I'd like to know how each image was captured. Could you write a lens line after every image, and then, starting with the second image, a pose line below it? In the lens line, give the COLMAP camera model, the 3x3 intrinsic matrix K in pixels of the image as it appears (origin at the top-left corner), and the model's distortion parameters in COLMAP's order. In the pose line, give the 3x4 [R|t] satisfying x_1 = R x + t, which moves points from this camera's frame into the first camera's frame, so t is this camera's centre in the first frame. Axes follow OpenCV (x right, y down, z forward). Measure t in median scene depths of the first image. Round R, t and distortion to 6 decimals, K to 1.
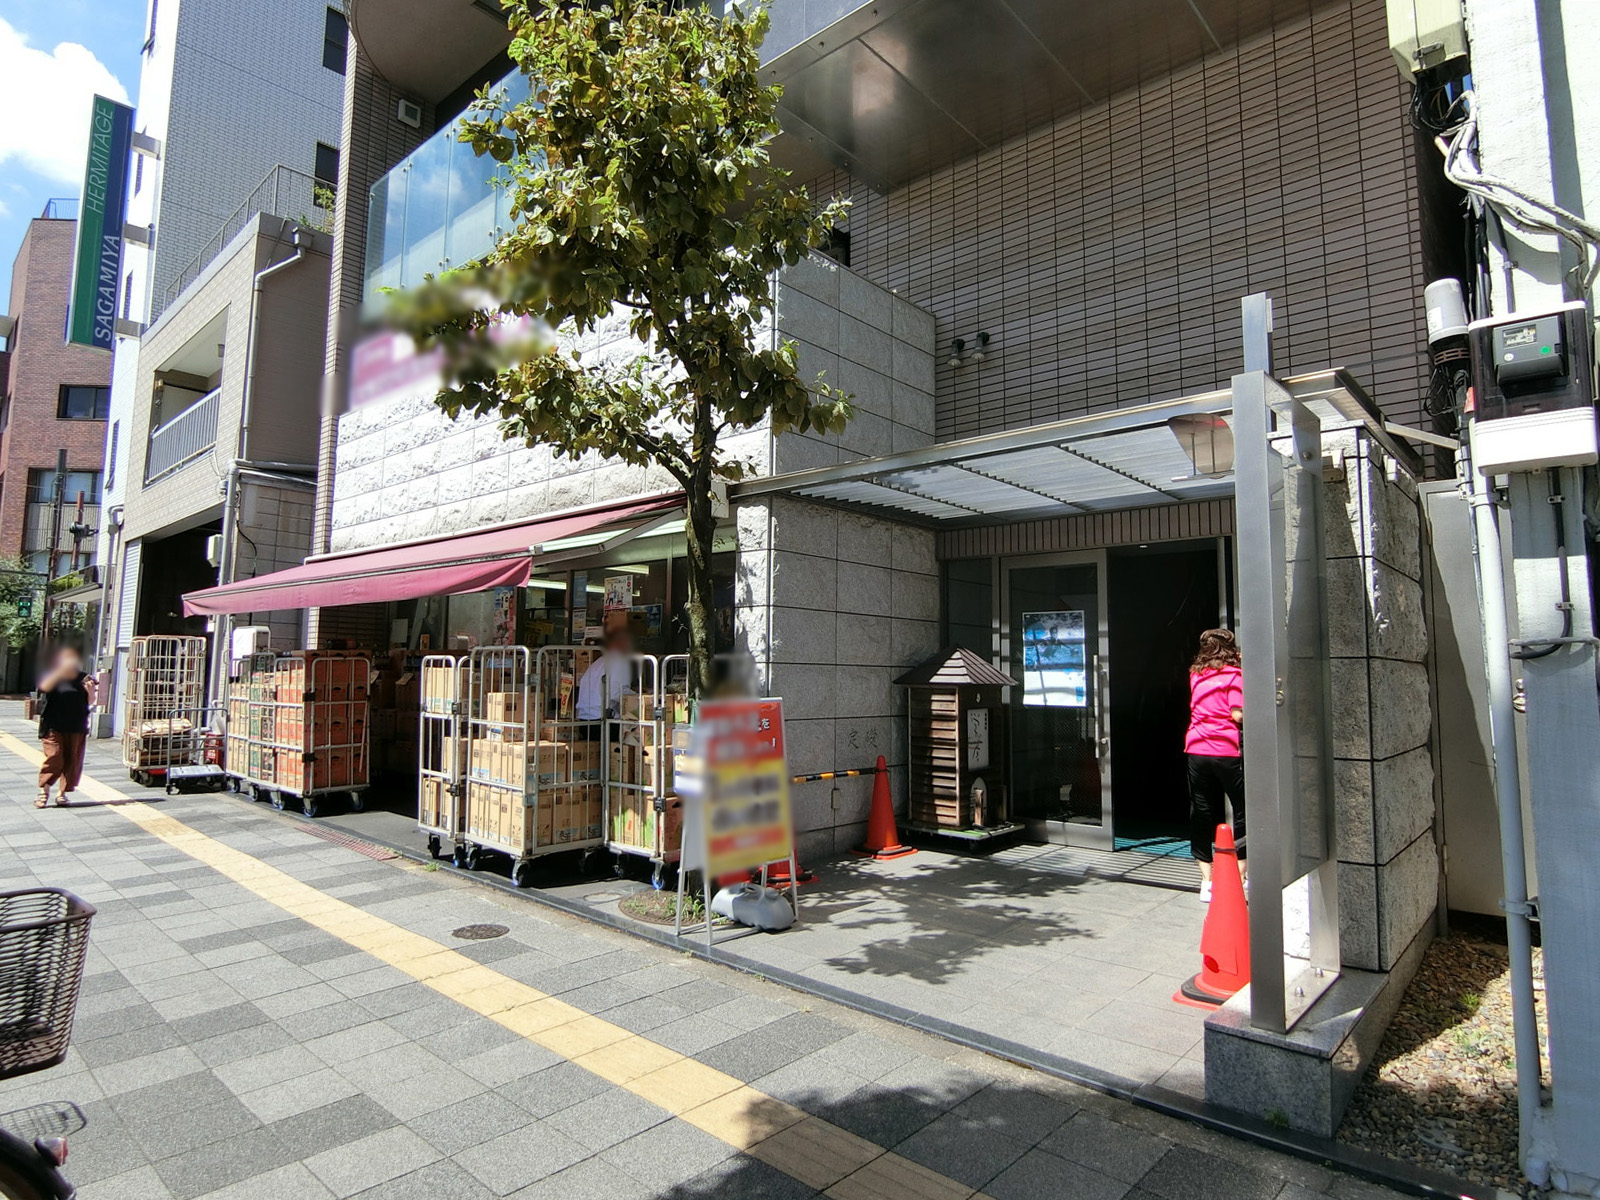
lens RADIAL K [[899.1, 0, 800.0], [0, 899.1, 600.0], [0, 0, 1]] dist [-0.014652, 0.000098]
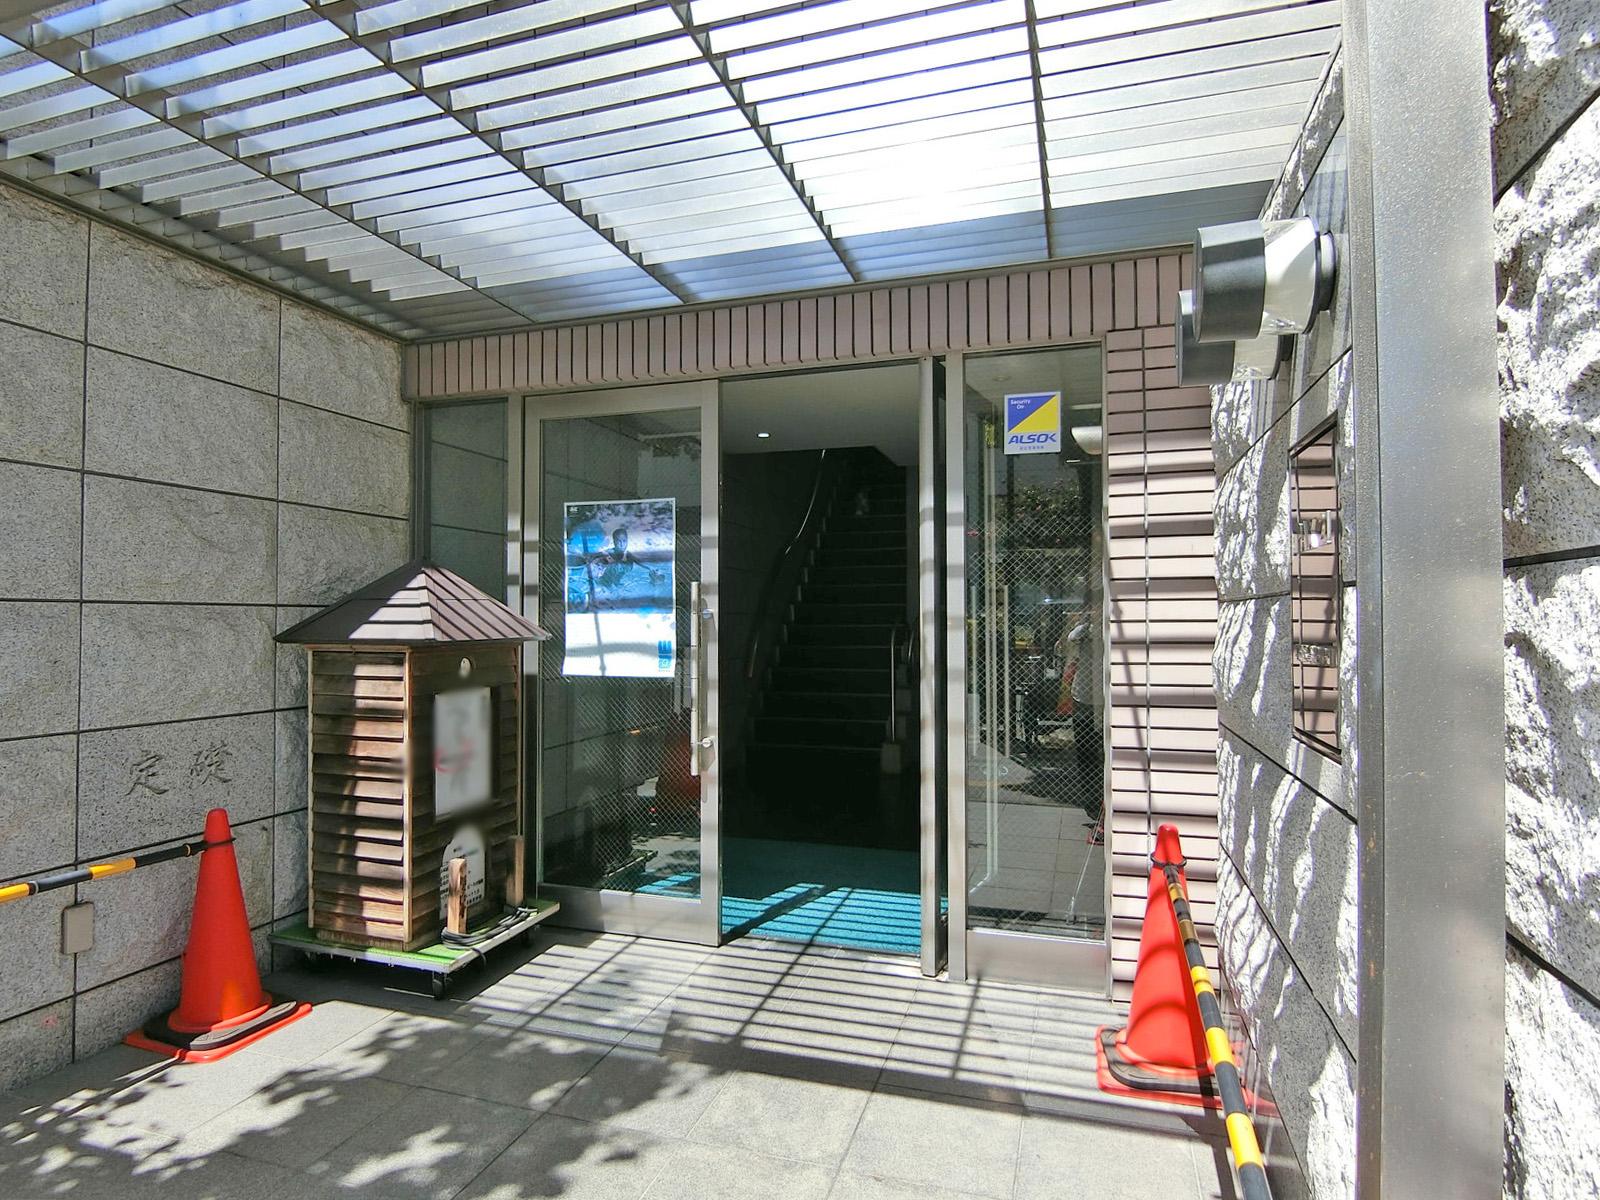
lens RADIAL K [[899.1, 0, 800.0], [0, 899.1, 600.0], [0, 0, 1]] dist [-0.014652, 0.000098]
pose [[0.910280, -0.001025, 0.413992, 0.157790], [-0.026430, 0.997813, 0.060585, 0.036222], [-0.413149, -0.066091, 0.908262, 0.466178]]
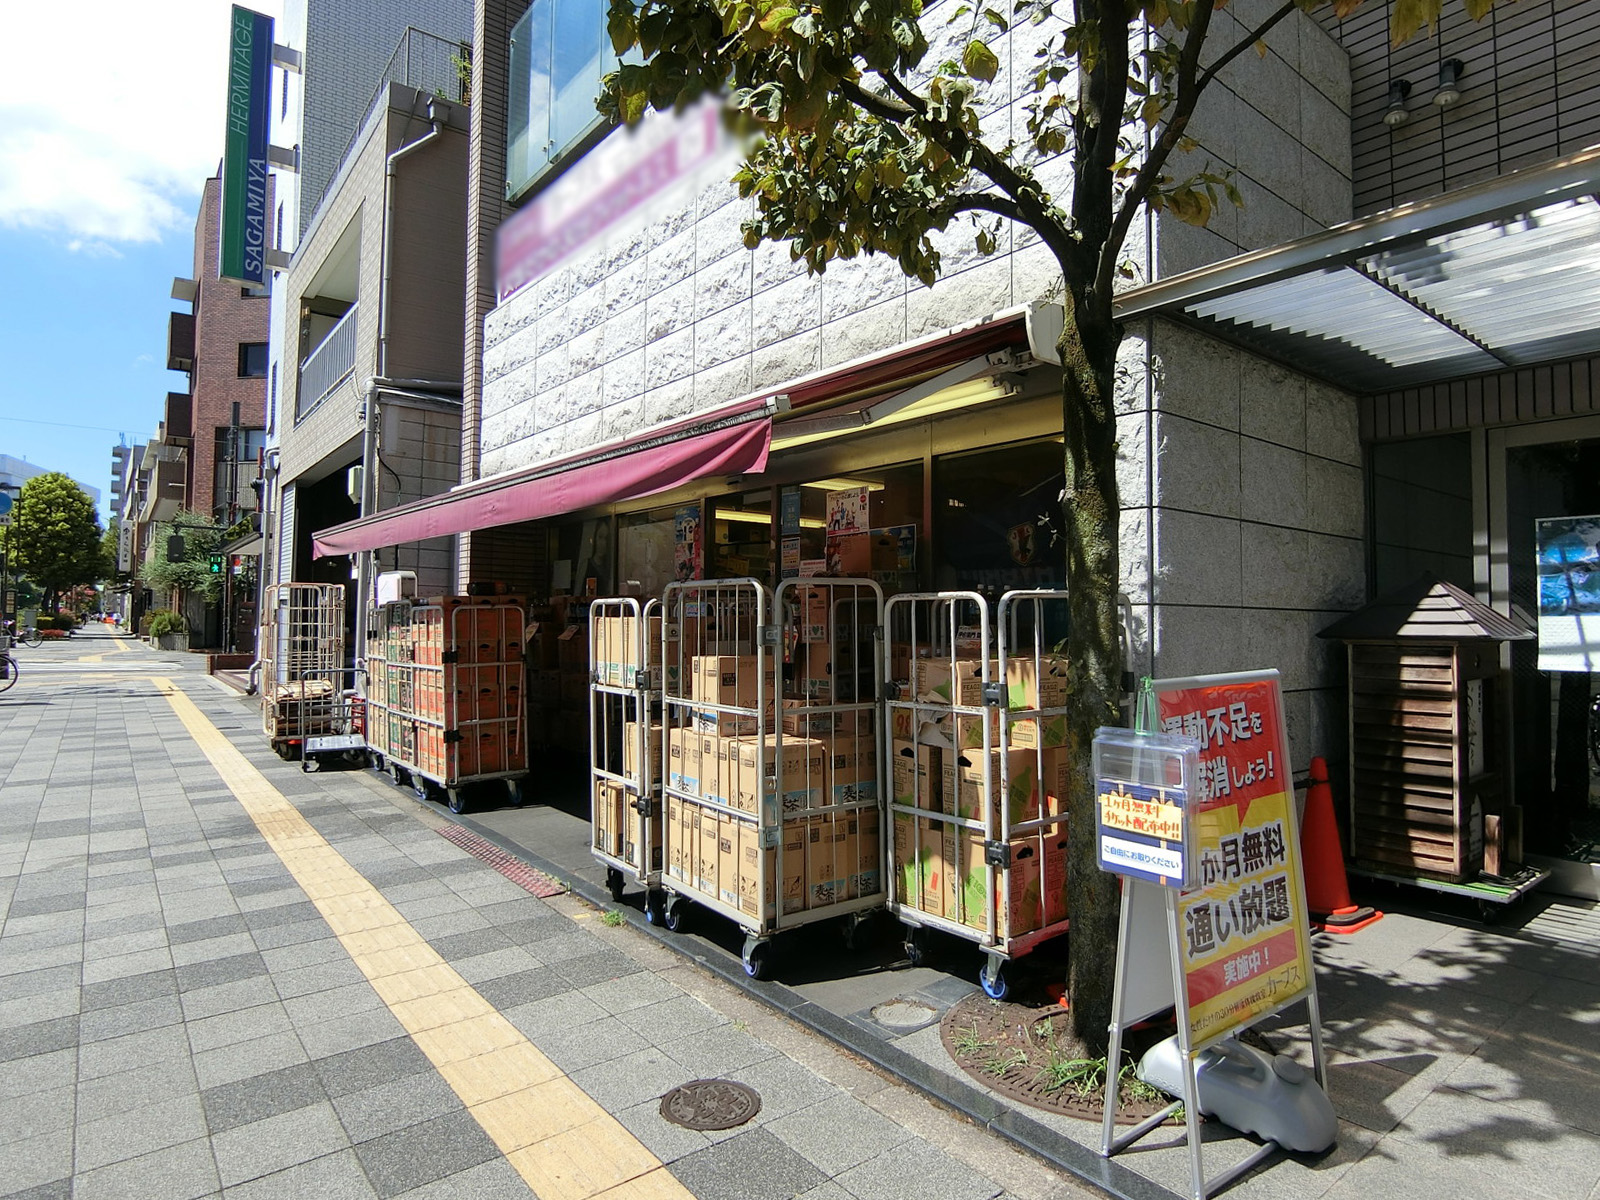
lens RADIAL K [[922.8, 0, 813.9], [0, 922.8, 595.1], [0, 0, 1]] dist [-0.016477, -0.001248]
pose [[0.987523, -0.010893, -0.157095, -0.137537], [0.018878, 0.998600, 0.049423, 0.026237], [0.156337, -0.051772, 0.986346, 0.323280]]
